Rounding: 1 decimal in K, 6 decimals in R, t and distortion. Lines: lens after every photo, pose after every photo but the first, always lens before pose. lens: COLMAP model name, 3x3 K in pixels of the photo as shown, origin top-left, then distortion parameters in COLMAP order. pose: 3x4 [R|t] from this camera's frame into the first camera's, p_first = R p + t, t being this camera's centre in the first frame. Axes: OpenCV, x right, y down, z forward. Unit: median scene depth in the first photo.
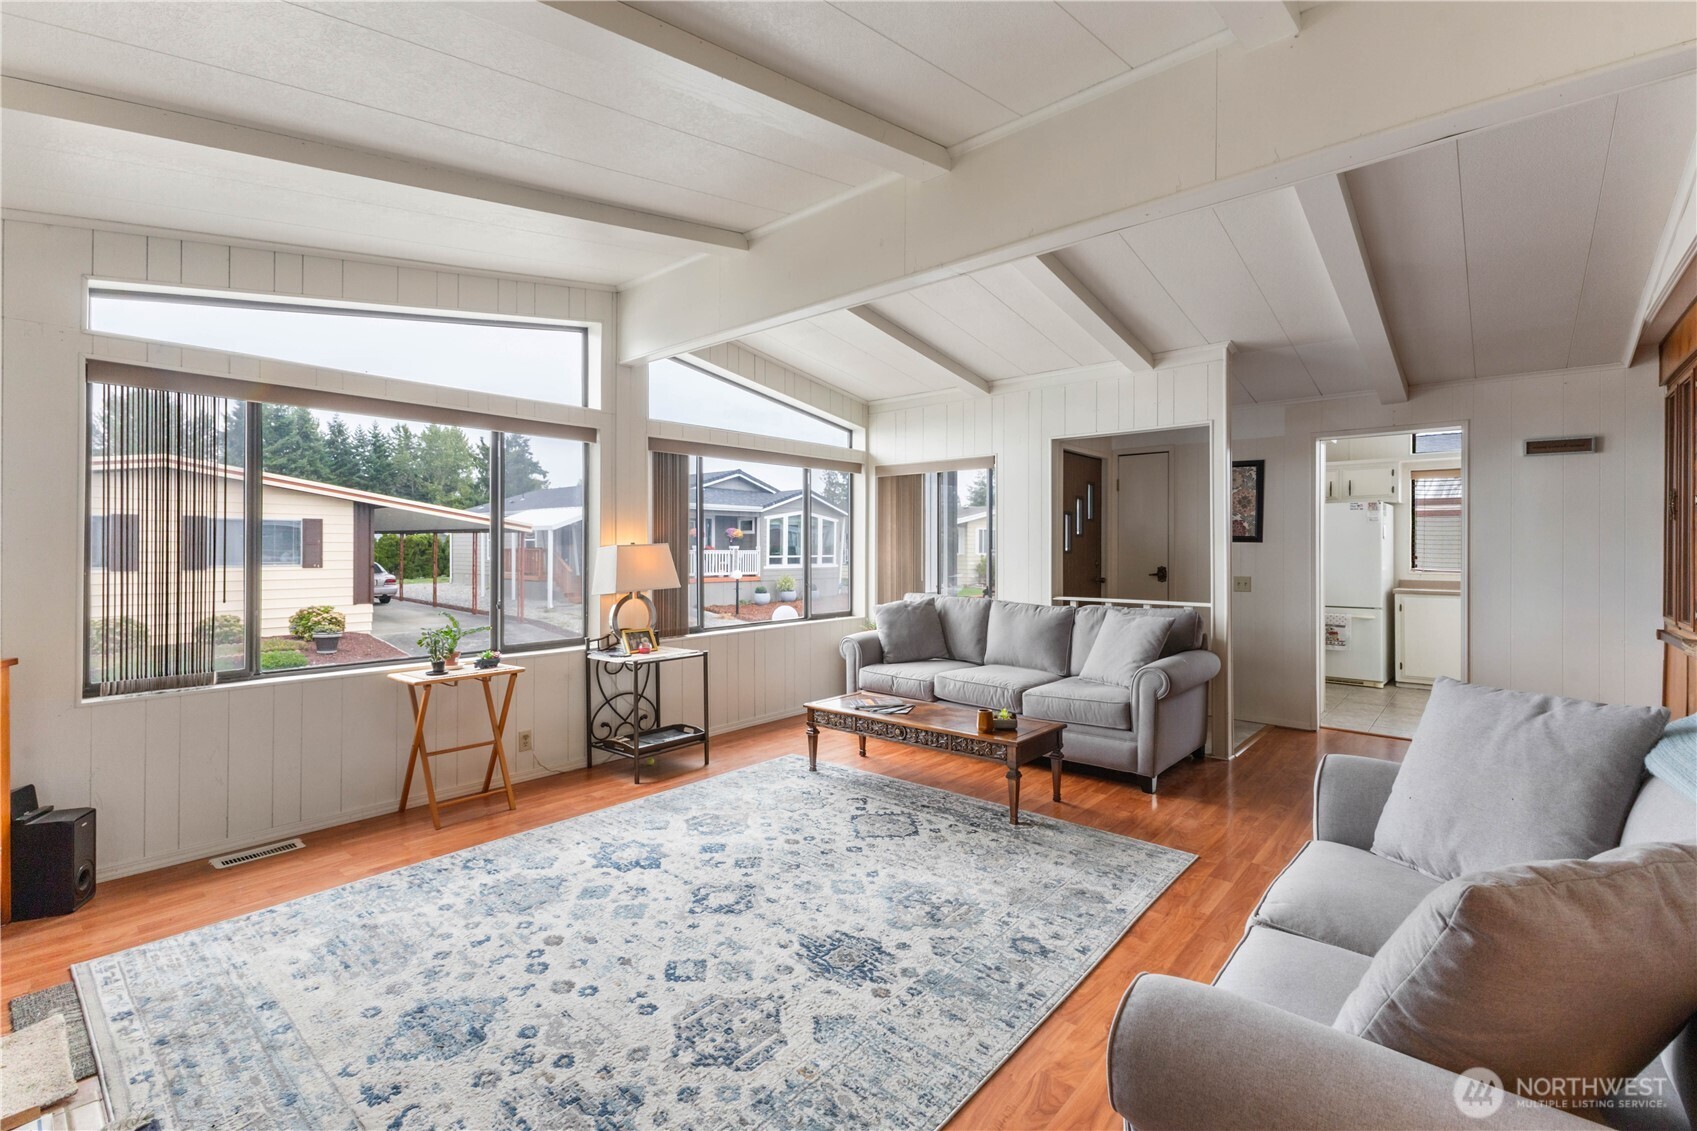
lens RADIAL K [[732.9, 0, 855.4], [0, 732.9, 550.4], [0, 0, 1]] dist [0.016198, 0.000146]
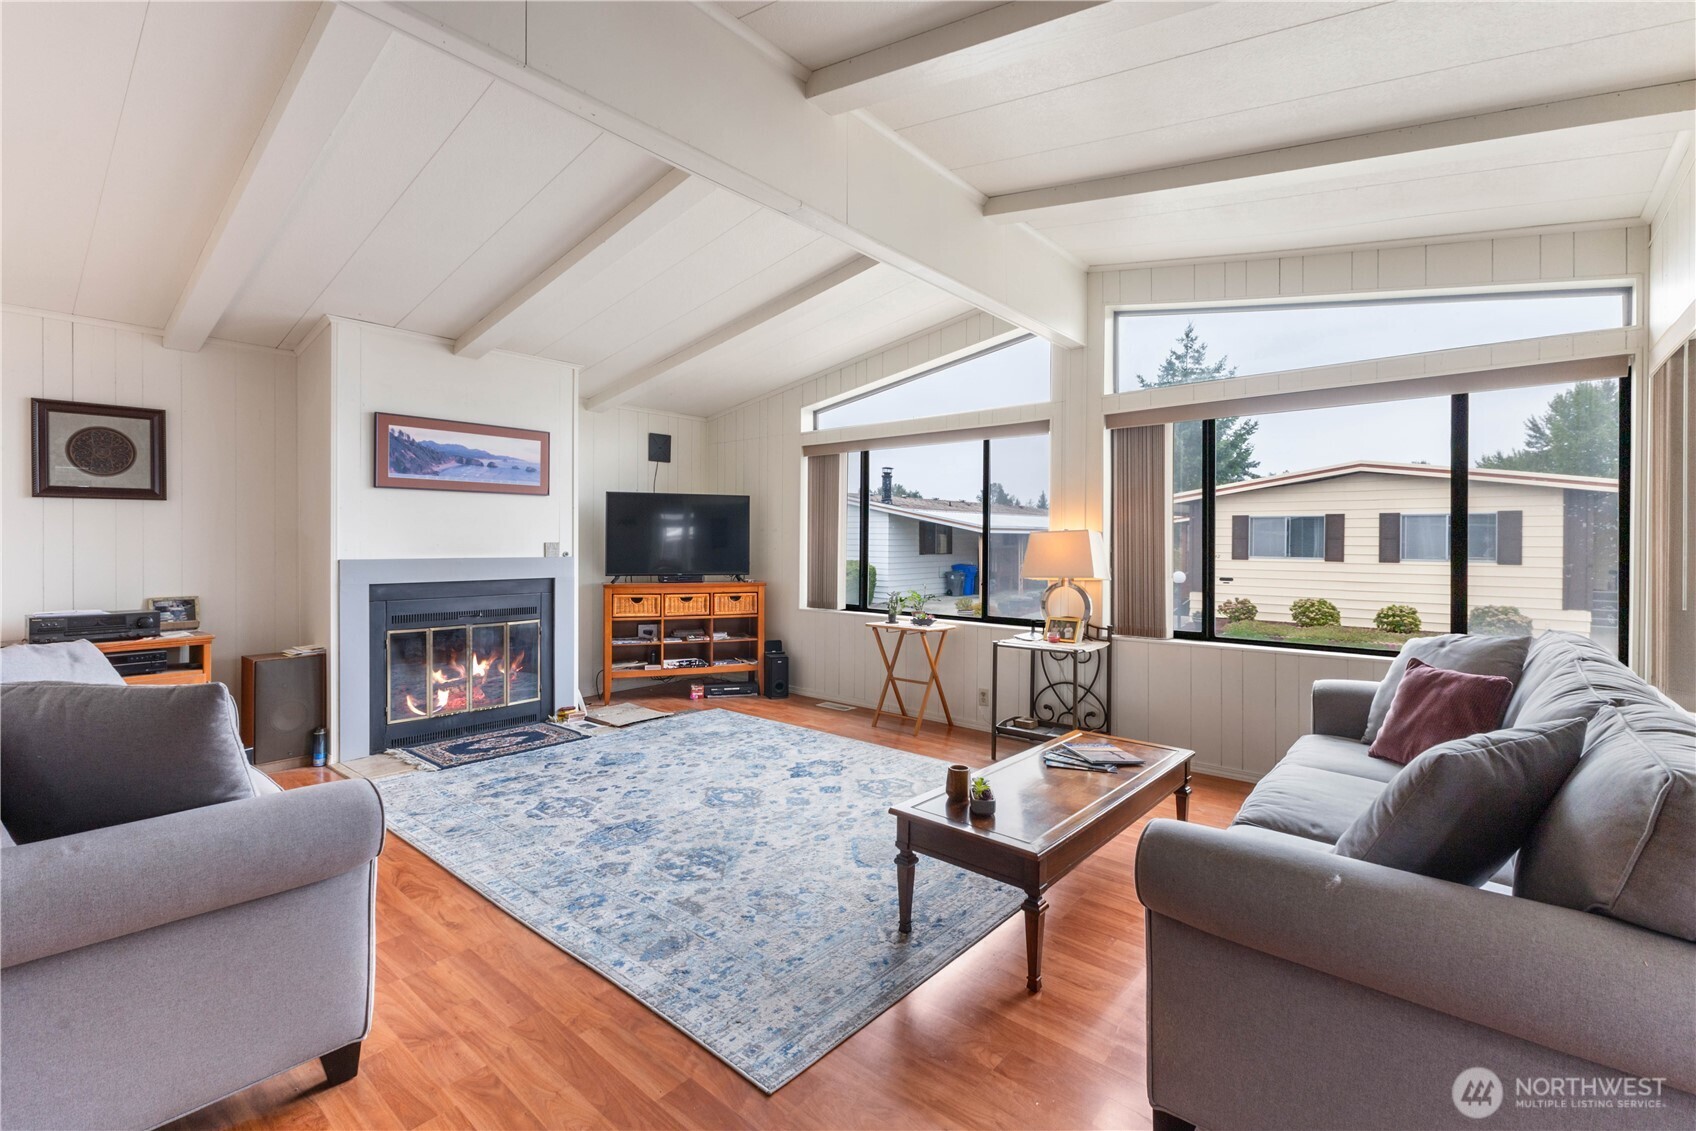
lens RADIAL K [[732.4, 0, 855.7], [0, 732.4, 555.1], [0, 0, 1]] dist [0.016198, 0.000146]
pose [[0.017632, 0.015886, -0.999718, 1.035795], [-0.007123, 0.999850, 0.015762, 0.014276], [0.999819, 0.006843, 0.017742, 1.090325]]
